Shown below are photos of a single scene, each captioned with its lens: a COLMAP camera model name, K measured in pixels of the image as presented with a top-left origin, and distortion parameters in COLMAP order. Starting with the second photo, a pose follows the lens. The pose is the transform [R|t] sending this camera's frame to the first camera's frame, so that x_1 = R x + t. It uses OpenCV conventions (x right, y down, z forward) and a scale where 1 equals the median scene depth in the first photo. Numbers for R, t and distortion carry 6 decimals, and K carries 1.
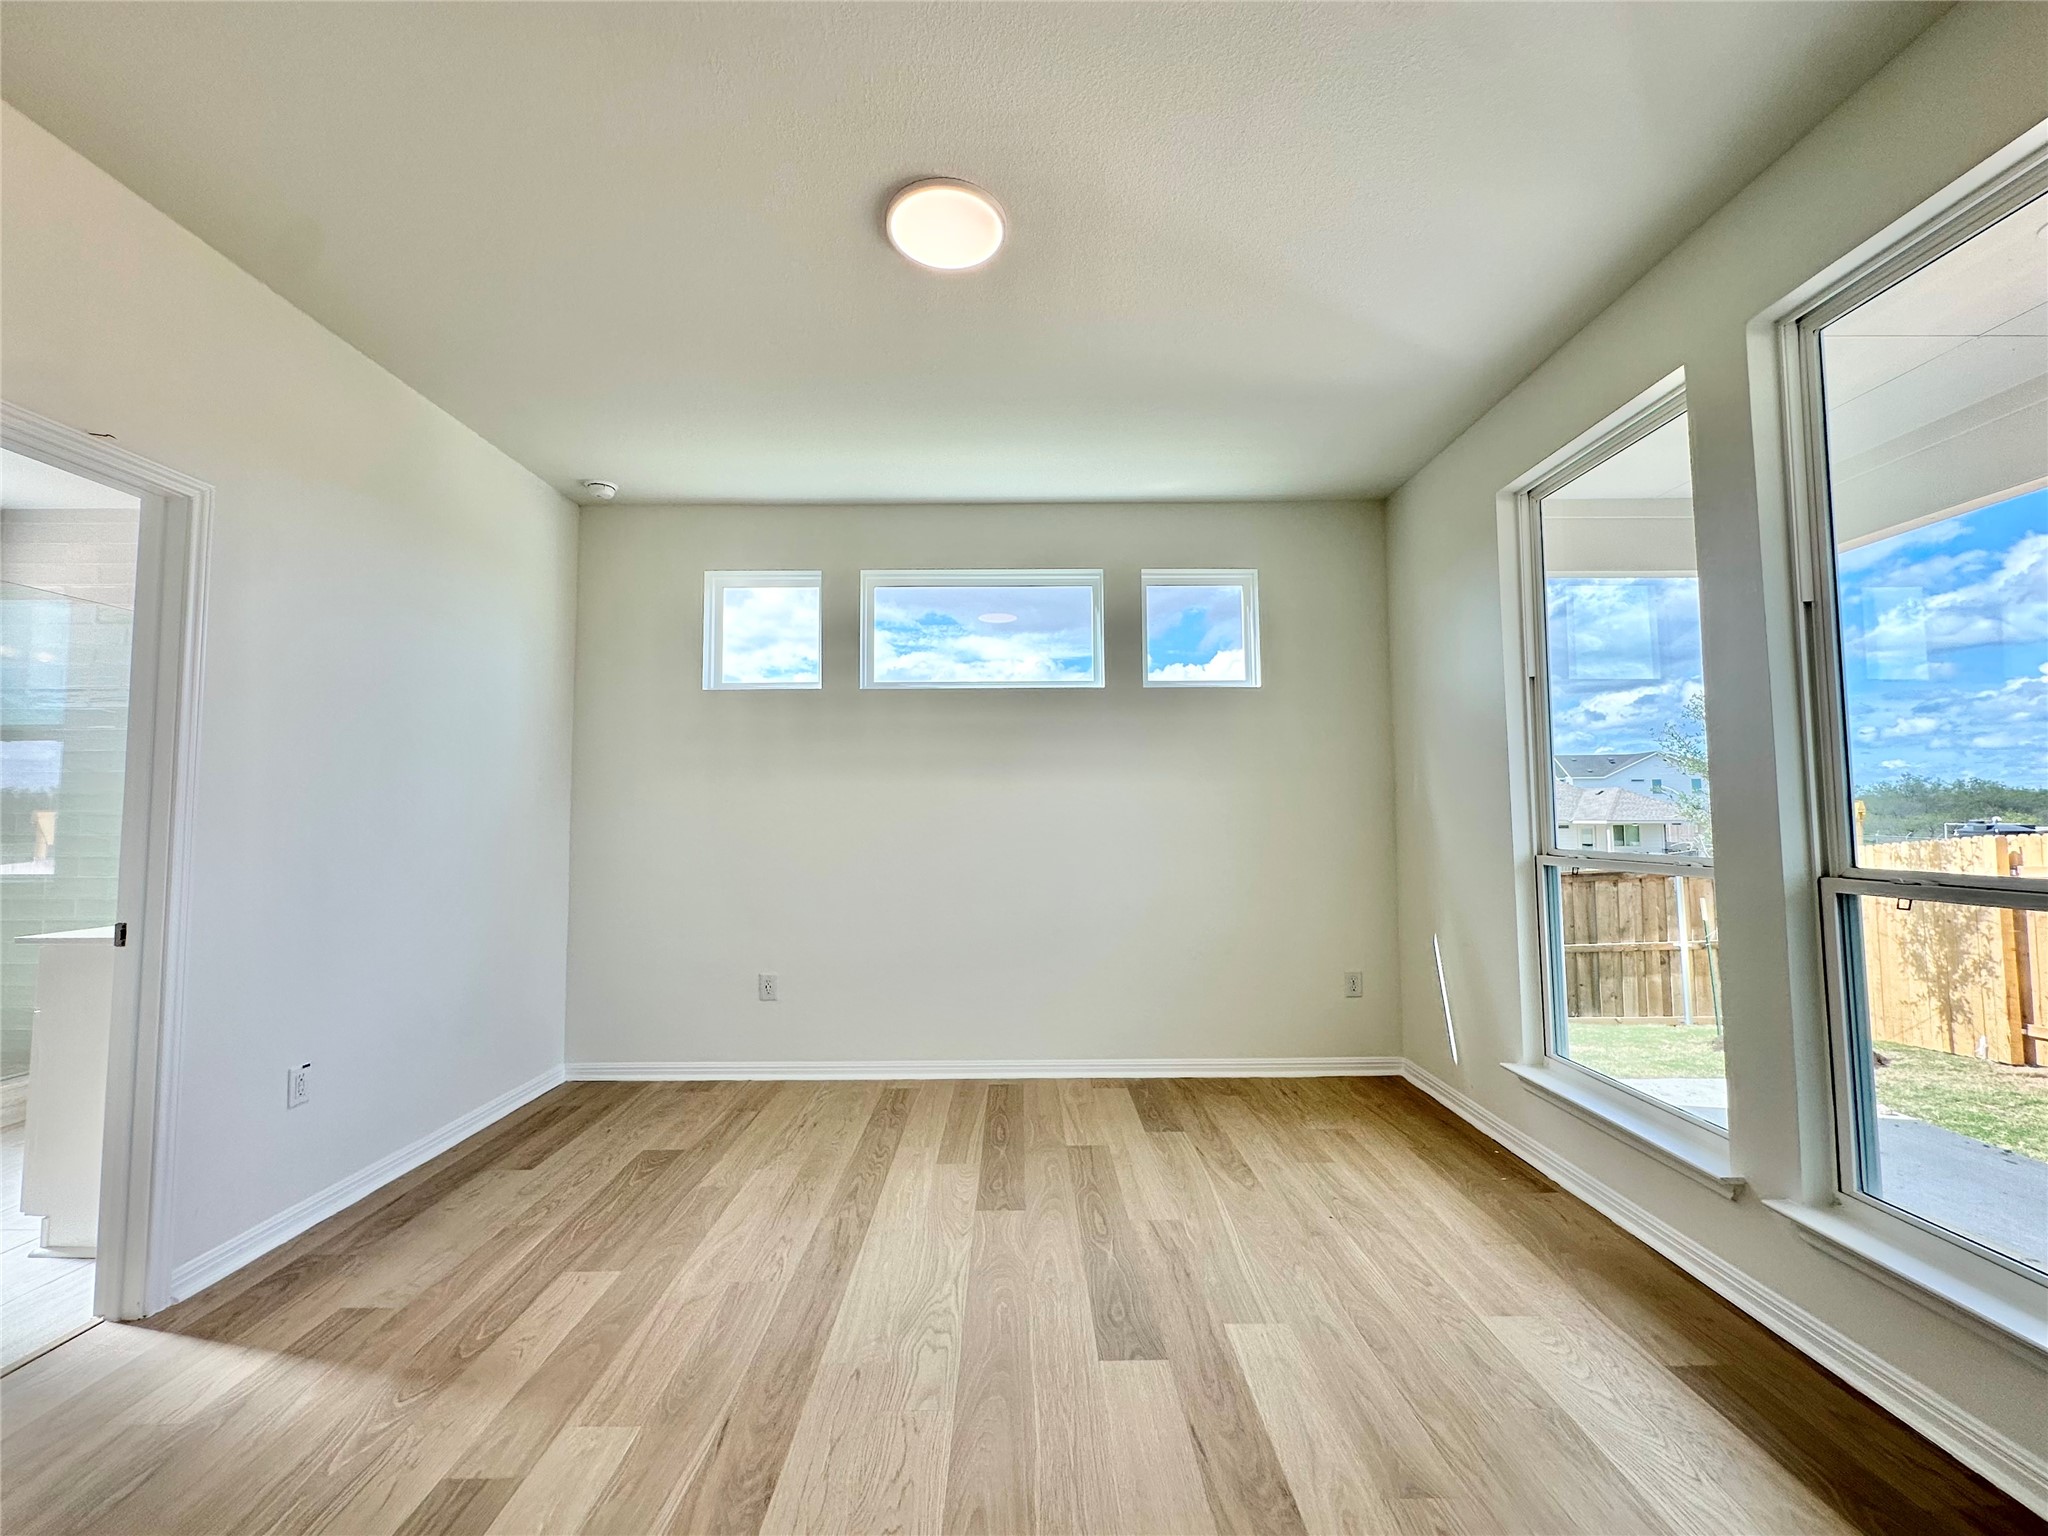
lens RADIAL K [[819.7, 0, 1024.3], [0, 819.7, 766.2], [0, 0, 1]] dist [-0.003096, 0.000084]
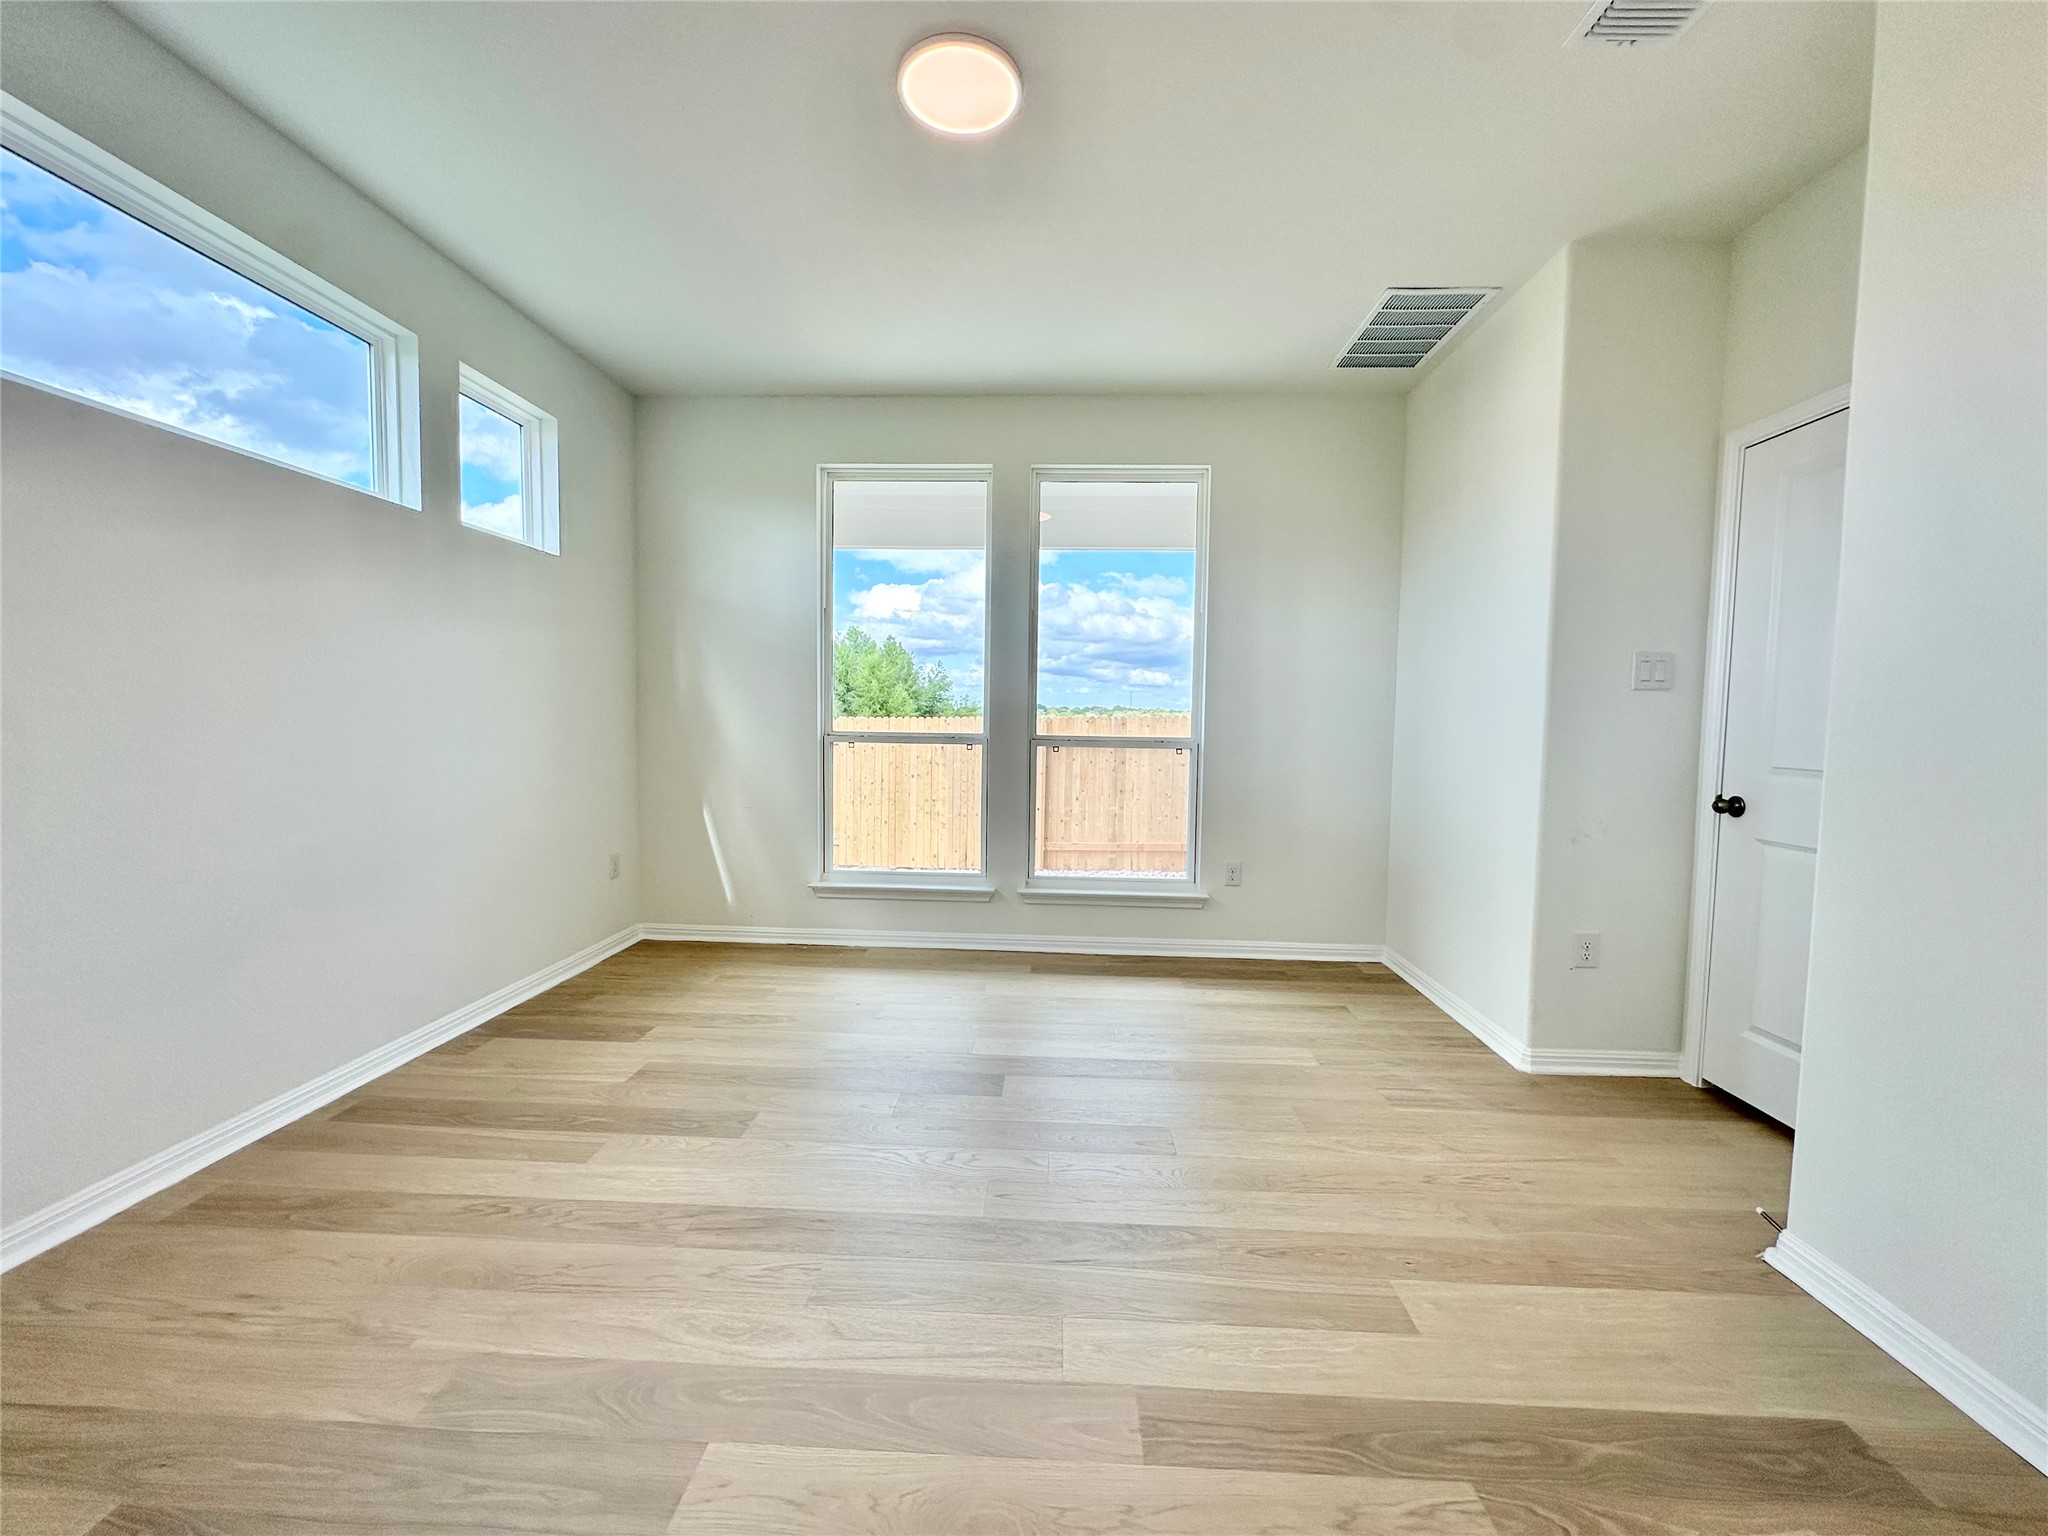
lens RADIAL K [[795.4, 0, 1035.4], [0, 795.4, 775.5], [0, 0, 1]] dist [-0.001495, -0.000192]
pose [[0.050739, -0.062975, 0.996724, -0.744658], [-0.083086, 0.994284, 0.067051, 0.050337], [-0.995250, -0.086216, 0.045217, 0.561827]]
